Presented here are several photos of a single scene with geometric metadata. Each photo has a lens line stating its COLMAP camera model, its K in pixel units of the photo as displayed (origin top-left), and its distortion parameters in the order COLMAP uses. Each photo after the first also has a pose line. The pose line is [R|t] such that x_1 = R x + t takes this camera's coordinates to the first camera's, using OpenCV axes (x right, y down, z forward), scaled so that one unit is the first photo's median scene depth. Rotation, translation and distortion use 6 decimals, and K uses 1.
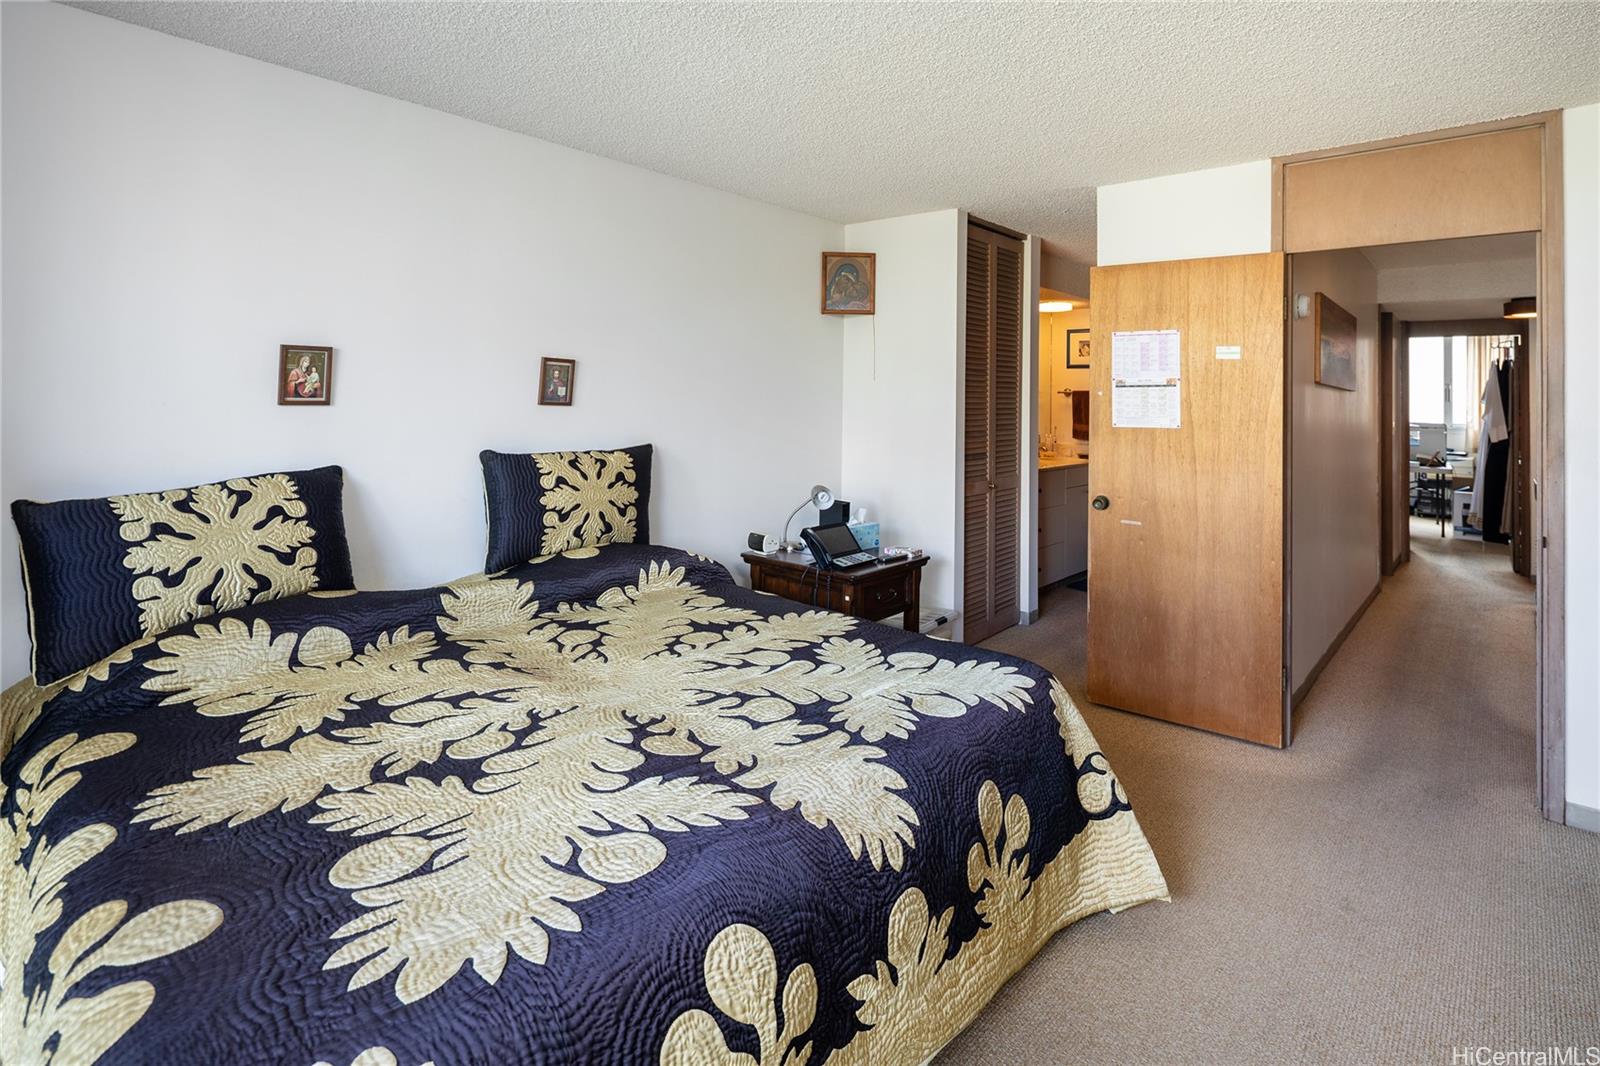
lens RADIAL K [[796.5, 0, 802.2], [0, 796.5, 429.0], [0, 0, 1]] dist [0.002431, 0.000624]
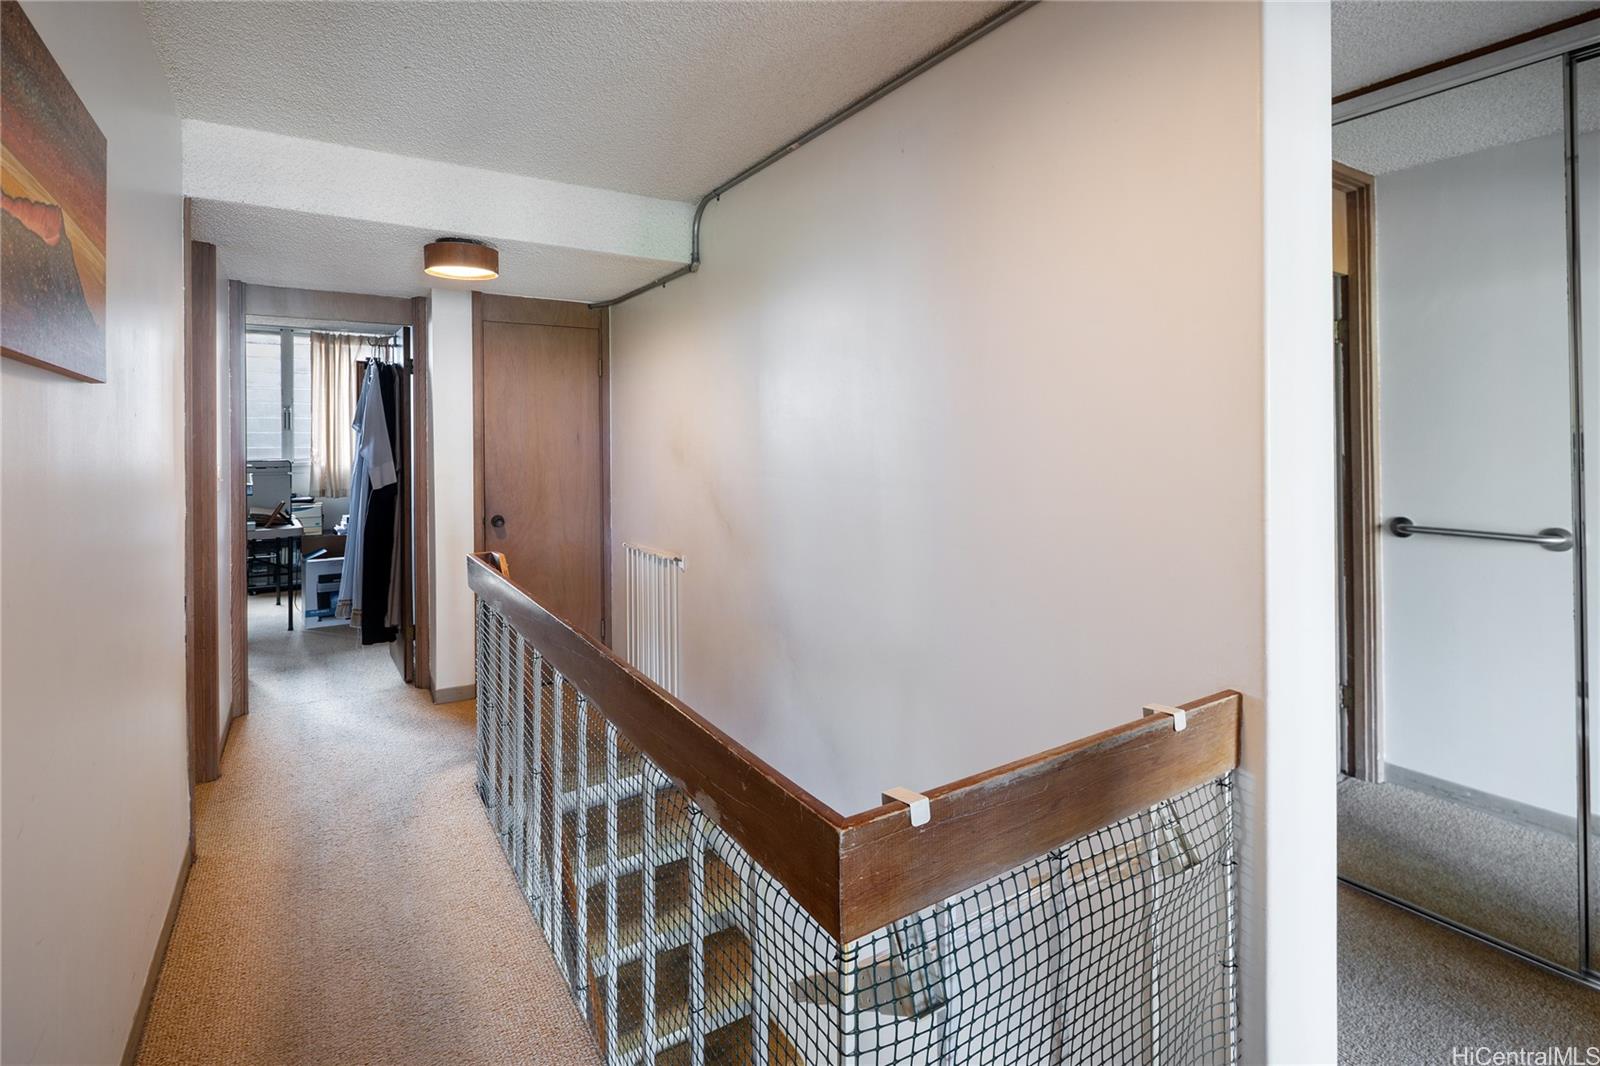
lens RADIAL K [[796.5, 0, 802.2], [0, 796.5, 429.0], [0, 0, 1]] dist [0.002431, 0.000624]
pose [[0.288669, 0.004510, 0.957418, 0.294331], [0.035095, 0.999267, -0.015288, -0.008891], [-0.956786, 0.038014, 0.288299, 0.407177]]
